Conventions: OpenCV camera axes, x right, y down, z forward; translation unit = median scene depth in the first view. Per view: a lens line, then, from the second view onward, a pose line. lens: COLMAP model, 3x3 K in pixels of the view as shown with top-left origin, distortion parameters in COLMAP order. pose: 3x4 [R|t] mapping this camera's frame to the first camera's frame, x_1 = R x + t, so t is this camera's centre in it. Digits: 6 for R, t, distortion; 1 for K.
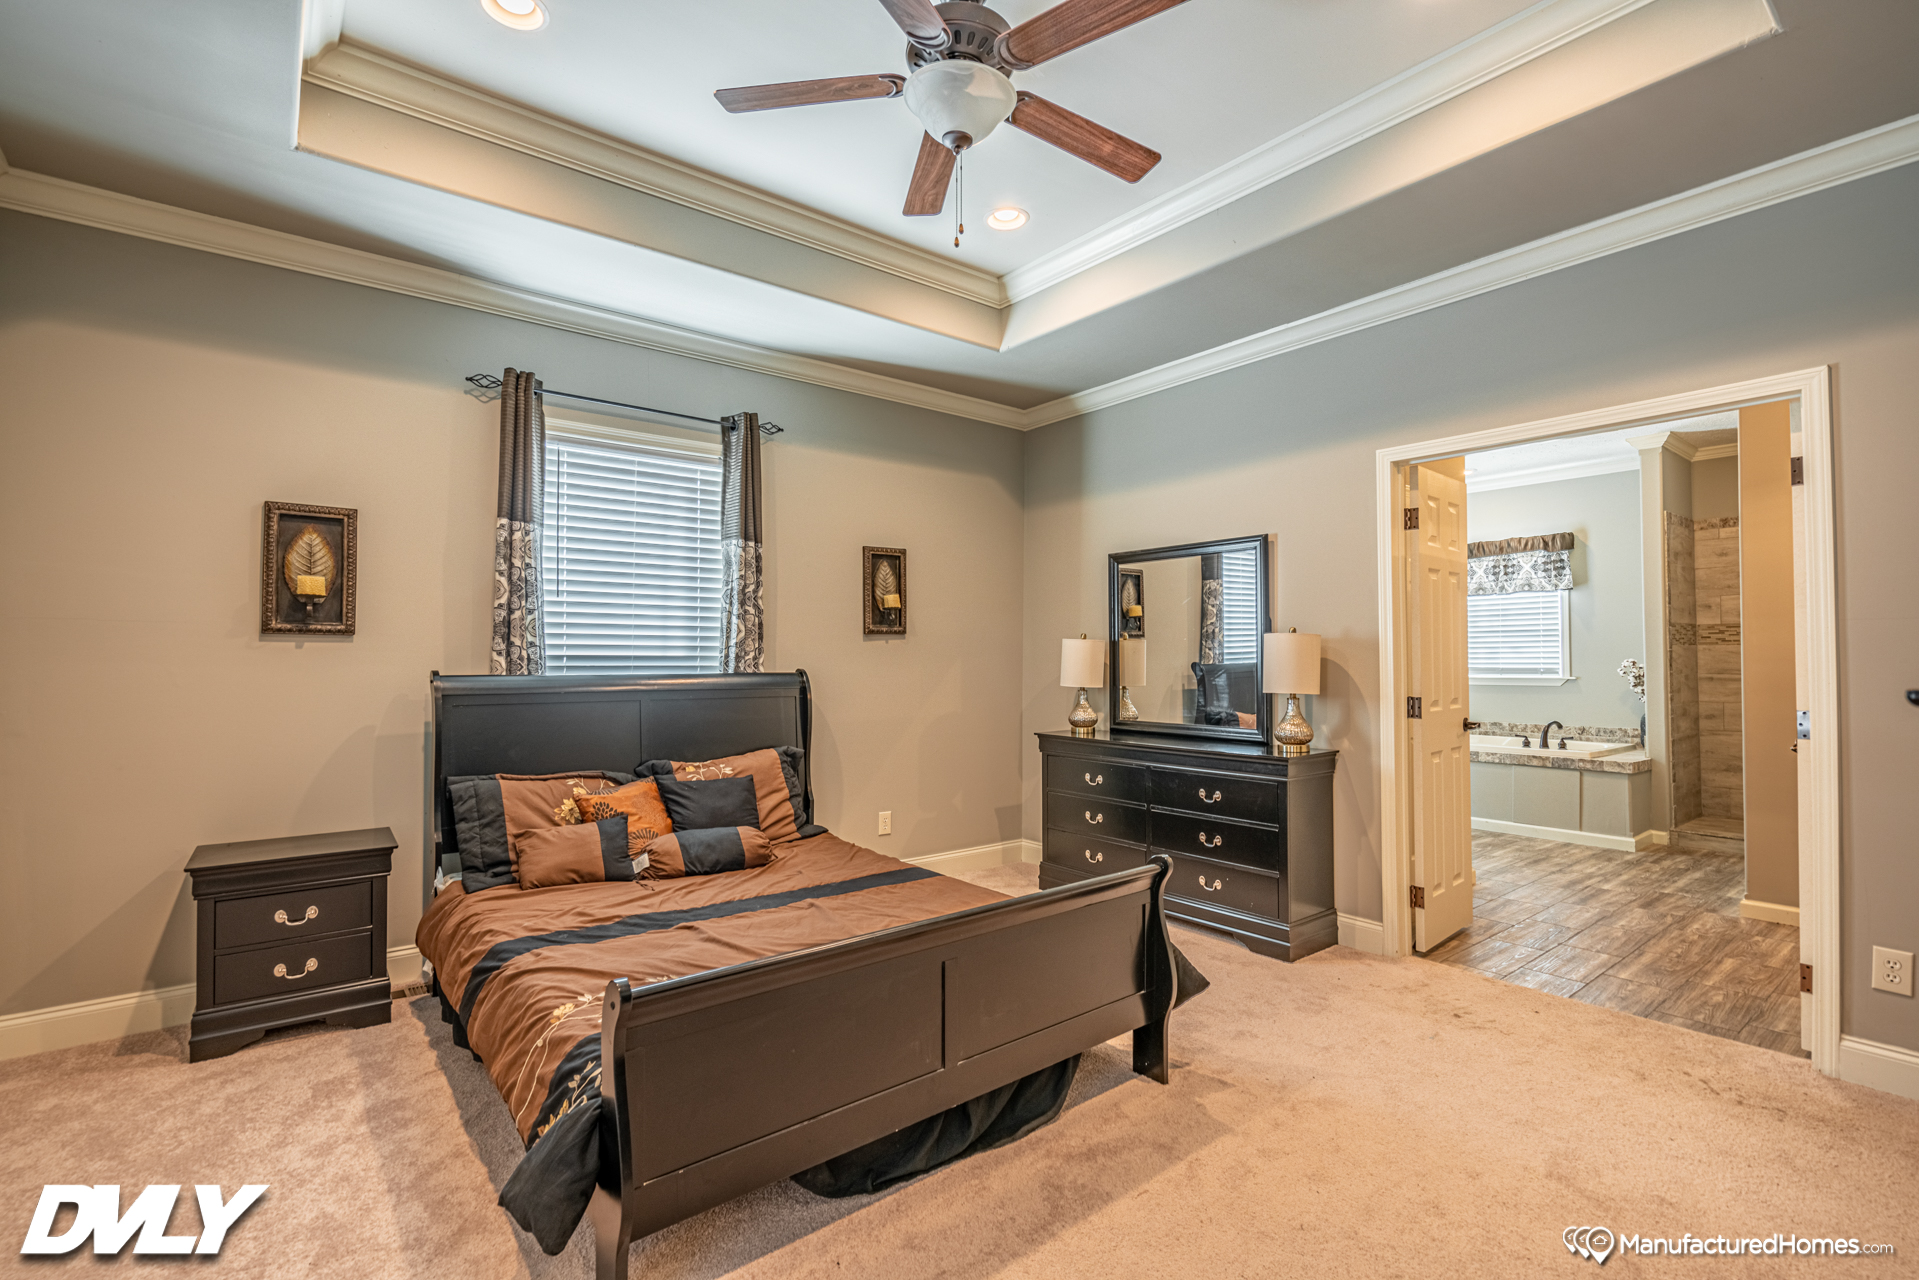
lens RADIAL K [[889.2, 0, 948.8], [0, 889.2, 644.6], [0, 0, 1]] dist [-0.001994, 0.005330]
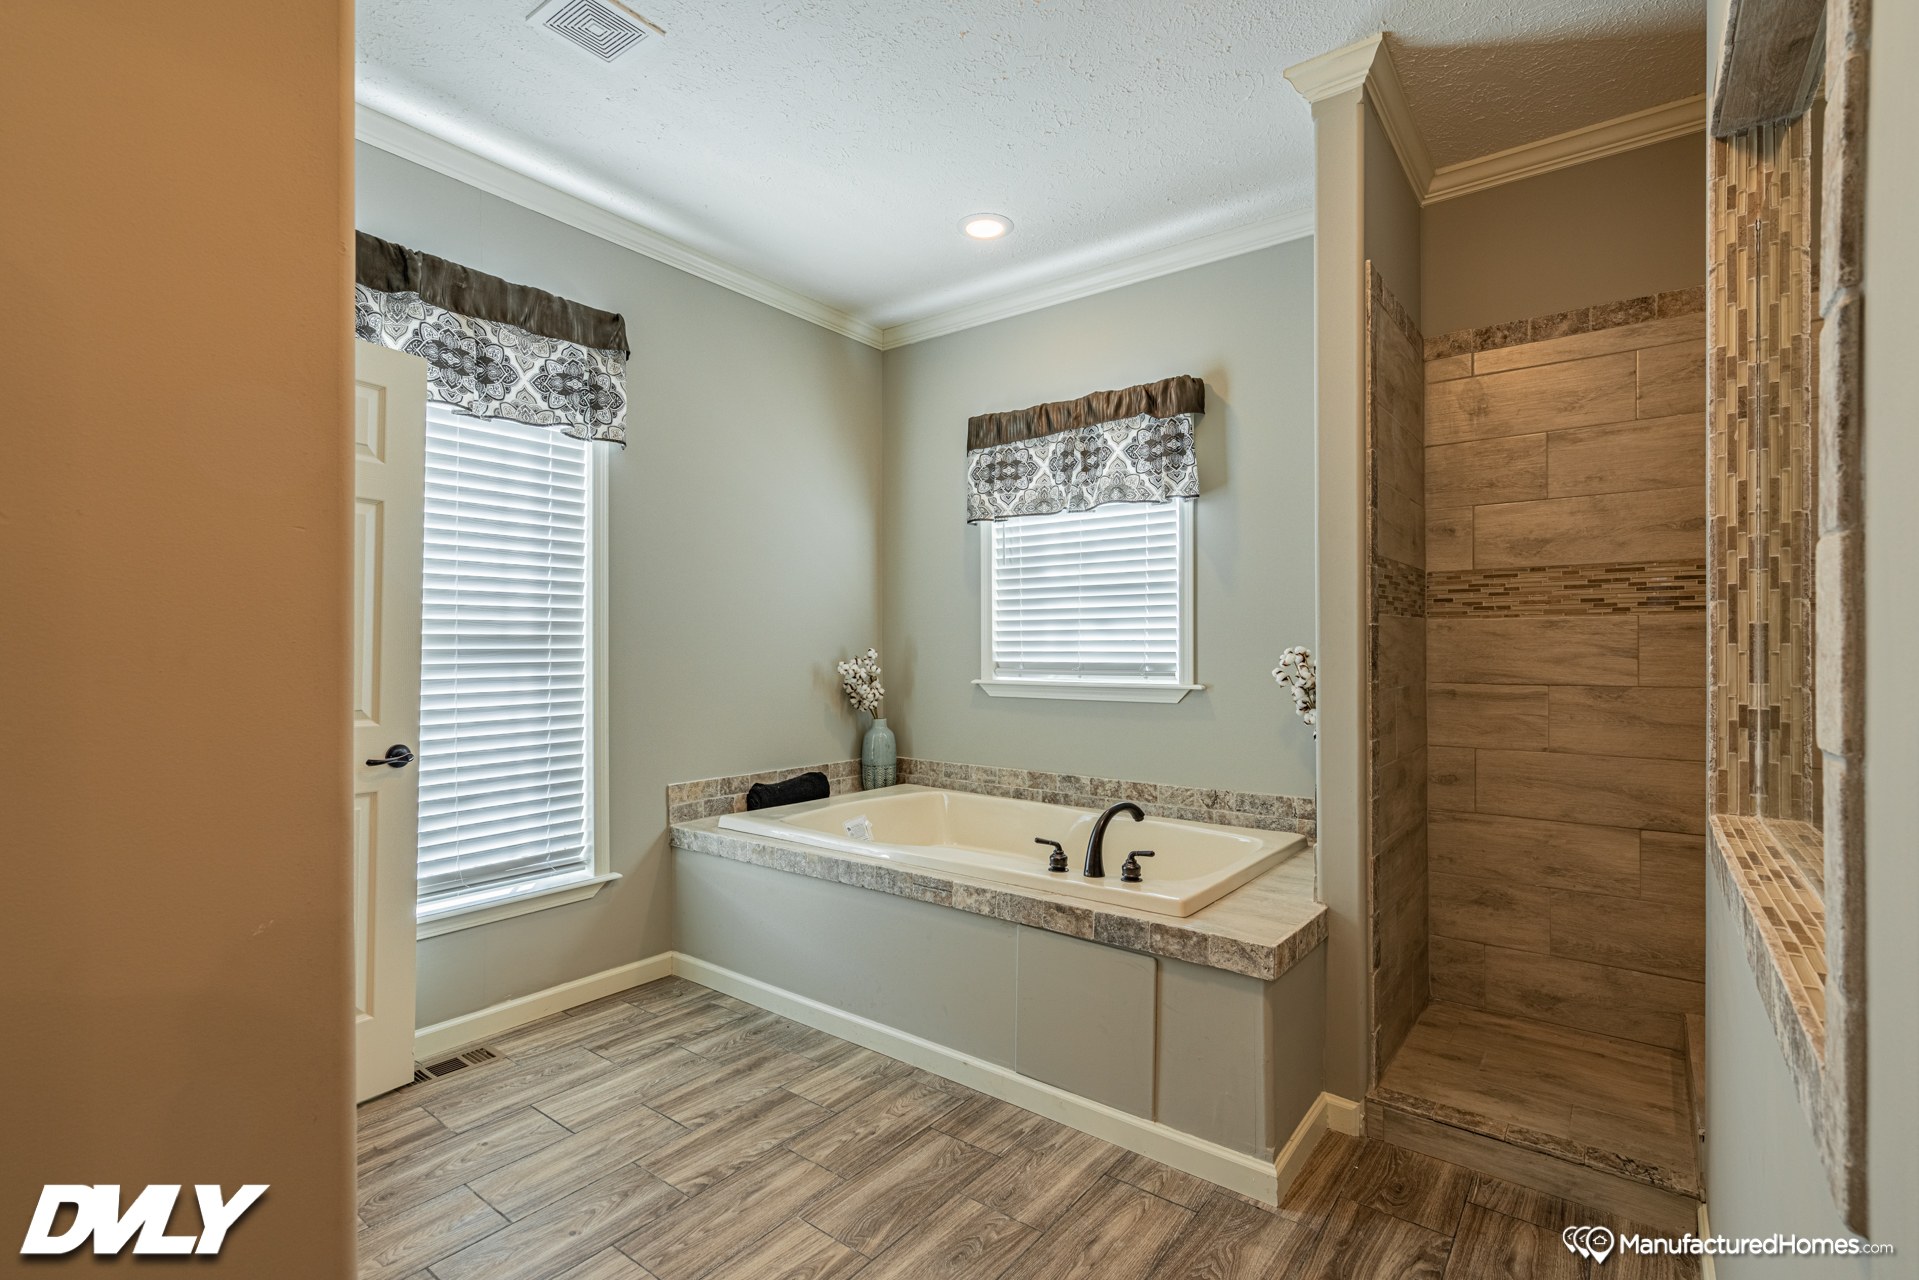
lens RADIAL K [[880.3, 0, 958.3], [0, 880.3, 633.2], [0, 0, 1]] dist [-0.002281, 0.000059]
pose [[0.971974, 0.007575, 0.234966, 0.499415], [-0.010660, 0.999873, 0.011861, 0.005546], [-0.234847, -0.014033, 0.971931, 0.614275]]
